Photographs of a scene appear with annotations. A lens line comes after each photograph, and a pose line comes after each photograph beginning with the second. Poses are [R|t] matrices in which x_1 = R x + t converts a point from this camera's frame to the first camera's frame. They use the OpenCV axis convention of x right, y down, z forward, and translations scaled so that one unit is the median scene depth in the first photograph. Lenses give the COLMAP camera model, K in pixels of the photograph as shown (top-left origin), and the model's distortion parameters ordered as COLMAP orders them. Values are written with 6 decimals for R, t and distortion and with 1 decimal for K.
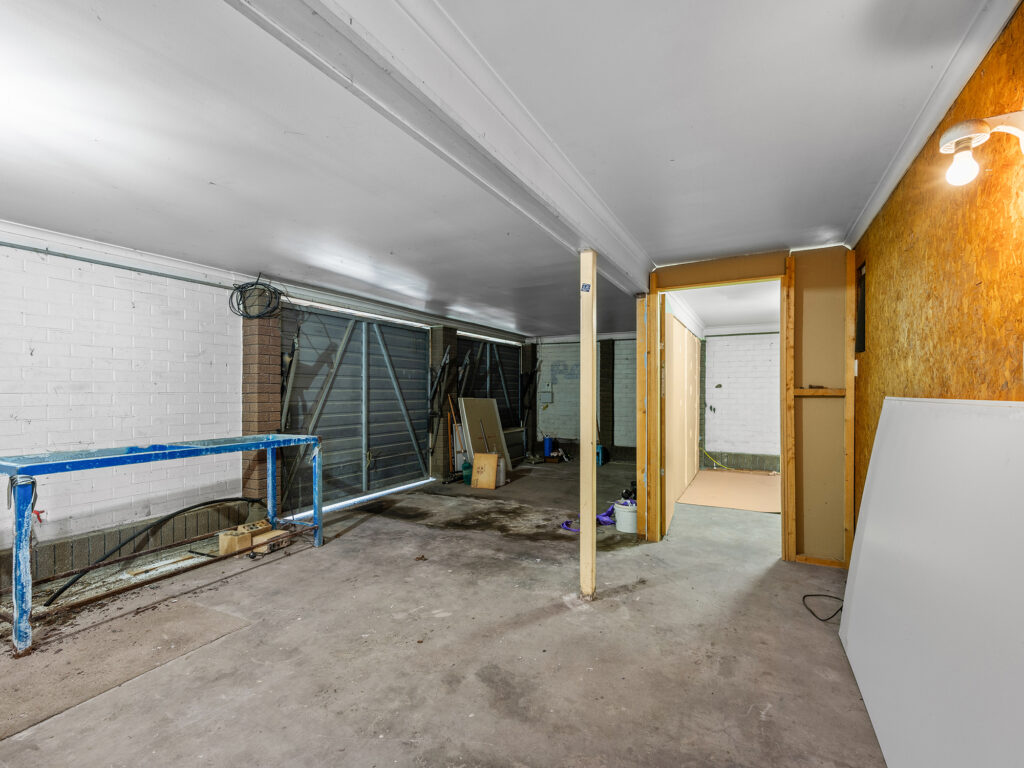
lens RADIAL K [[464.4, 0, 512.0], [0, 464.4, 390.2], [0, 0, 1]] dist [-0.001975, 0.000099]
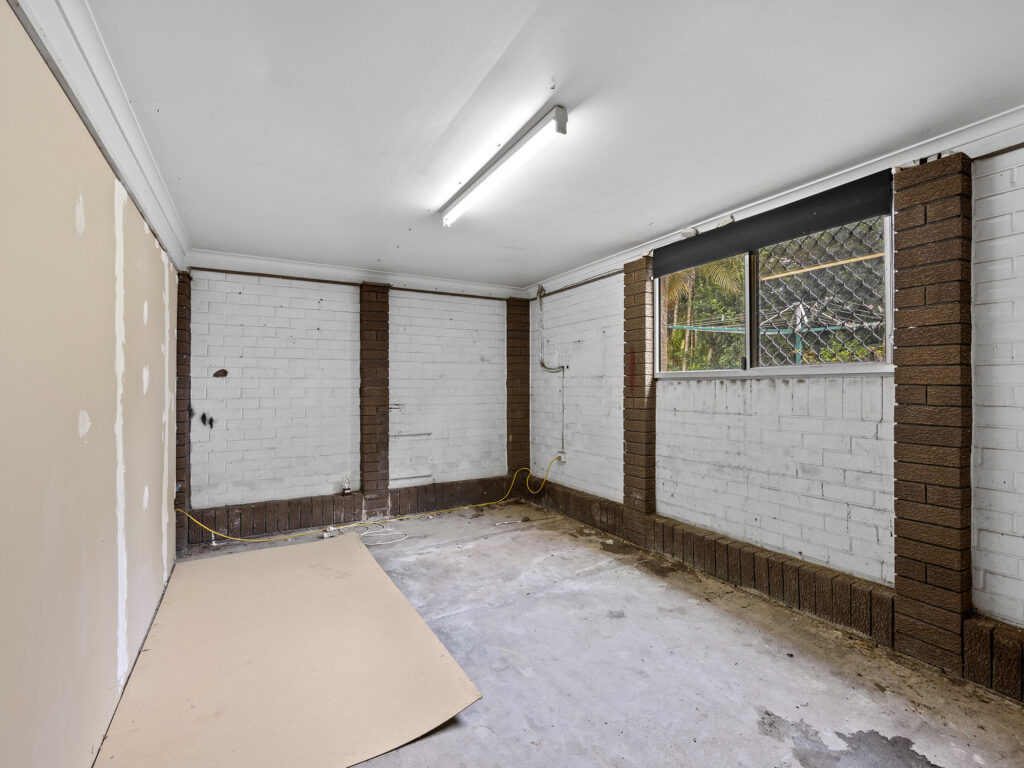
lens RADIAL K [[464.4, 0, 512.4], [0, 464.4, 386.7], [0, 0, 1]] dist [-0.001975, 0.000099]
pose [[0.541121, -0.005073, 0.840929, 0.200115], [0.002163, 0.999987, 0.004640, 0.003463], [-0.840942, -0.000692, 0.541125, 0.476899]]
